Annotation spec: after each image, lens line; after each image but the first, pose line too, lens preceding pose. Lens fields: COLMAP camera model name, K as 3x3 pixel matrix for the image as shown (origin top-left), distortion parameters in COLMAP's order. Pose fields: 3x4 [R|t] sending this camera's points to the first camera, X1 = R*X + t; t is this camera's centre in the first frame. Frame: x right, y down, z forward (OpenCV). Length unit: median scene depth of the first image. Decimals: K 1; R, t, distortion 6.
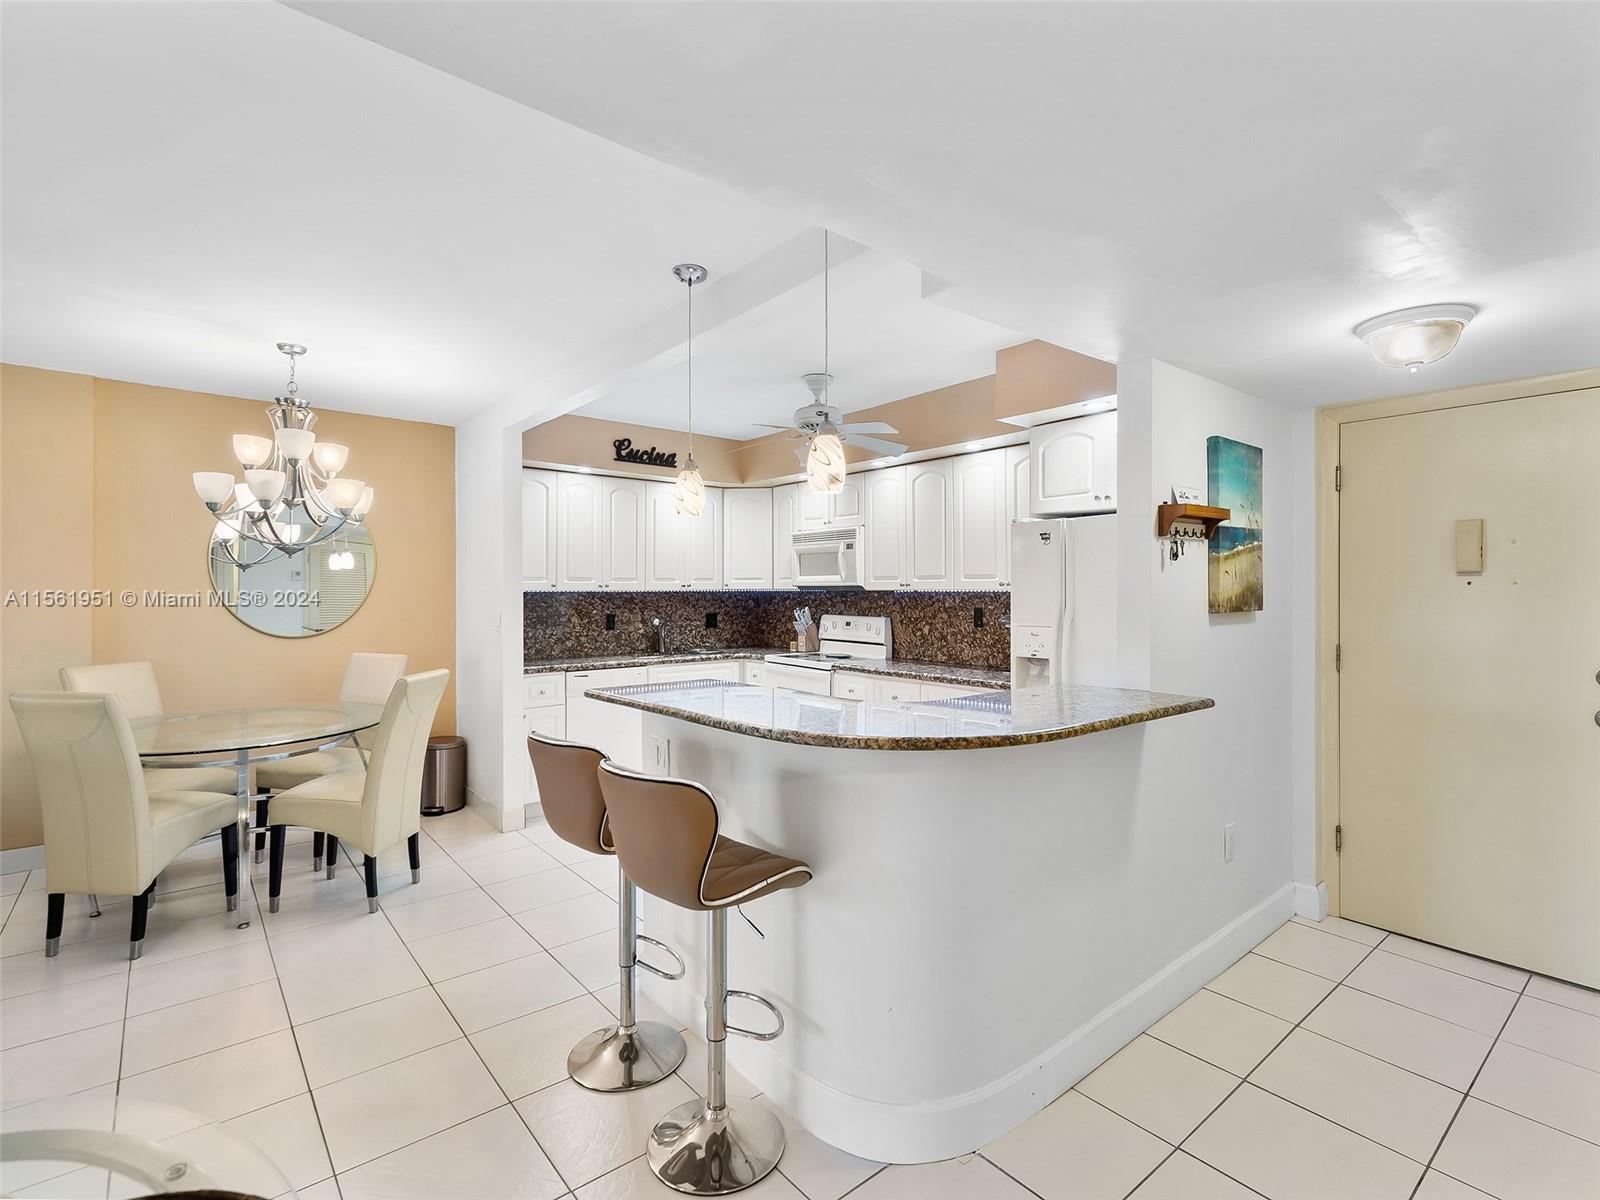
lens RADIAL K [[761.5, 0, 795.6], [0, 761.5, 592.4], [0, 0, 1]] dist [-0.001362, -0.000035]
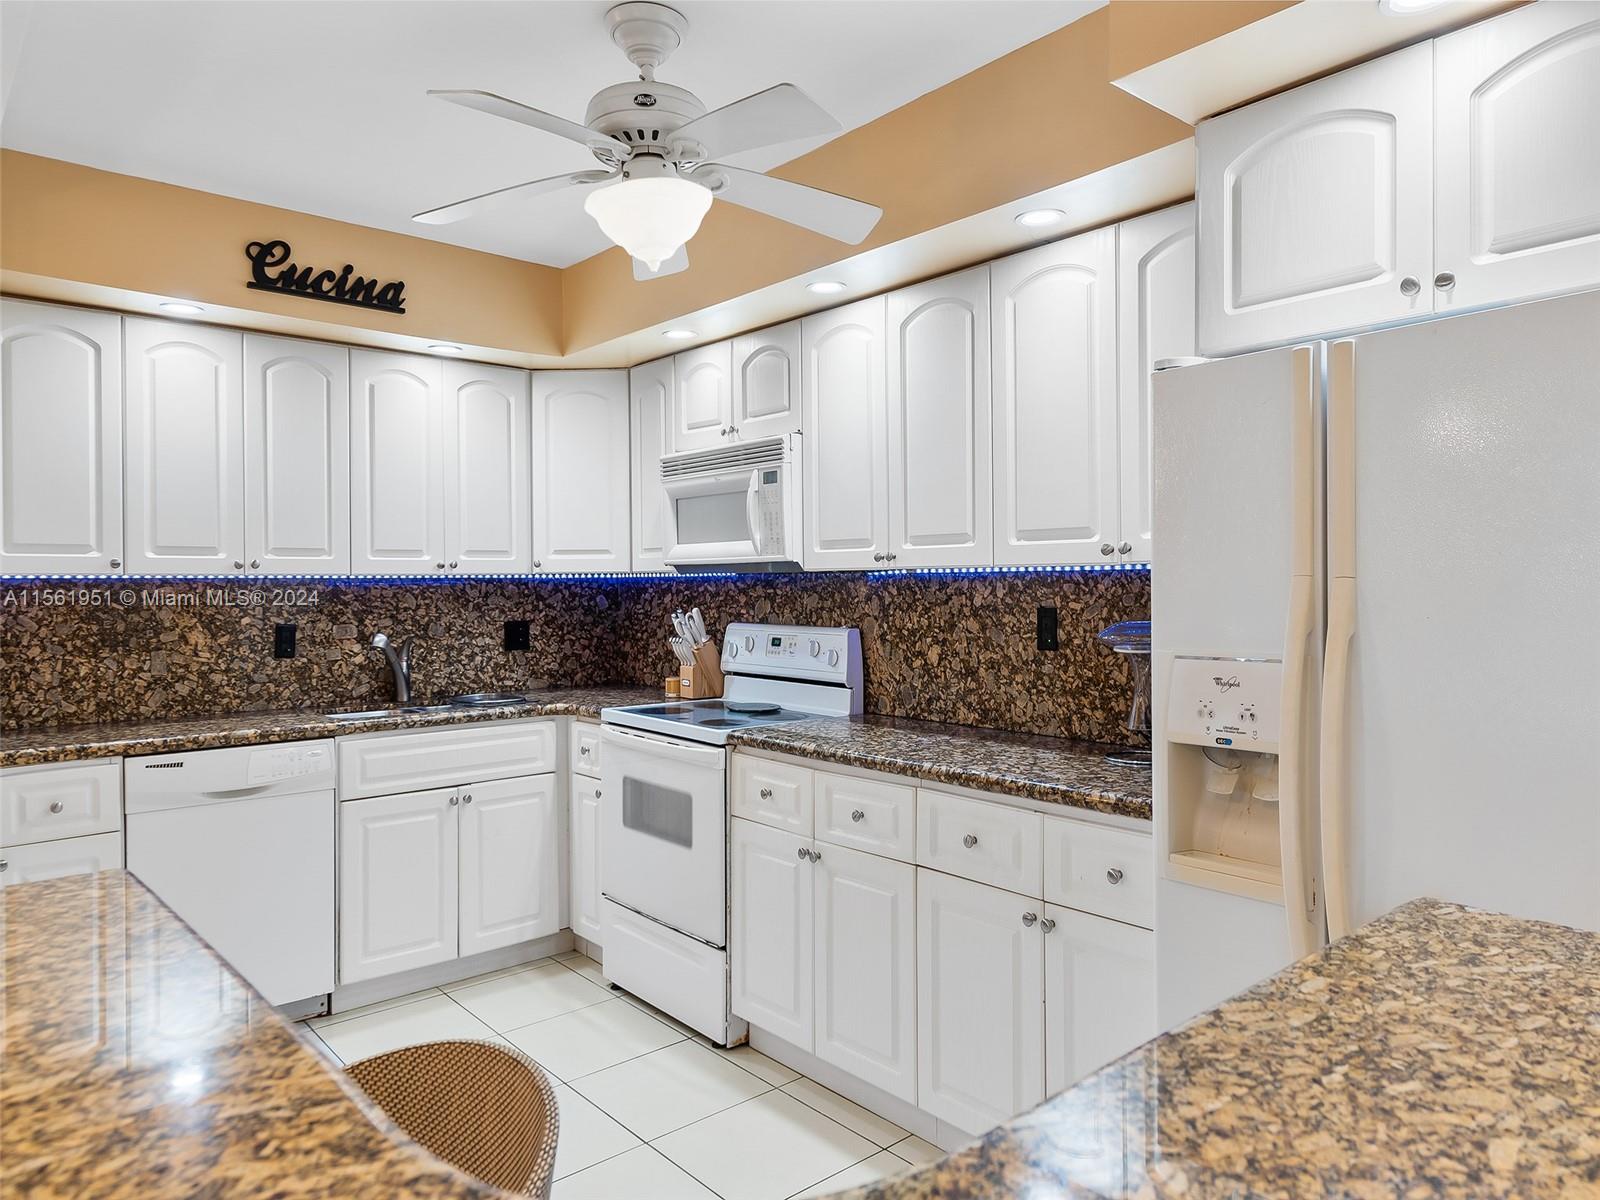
lens RADIAL K [[1075.4, 0, 802.3], [0, 1075.4, 598.4], [0, 0, 1]] dist [0.004522, 0.000936]
pose [[0.999446, -0.005932, 0.032755, 0.067824], [0.005588, 0.999928, 0.010588, 0.006798], [-0.032815, -0.010399, 0.999407, 0.335787]]
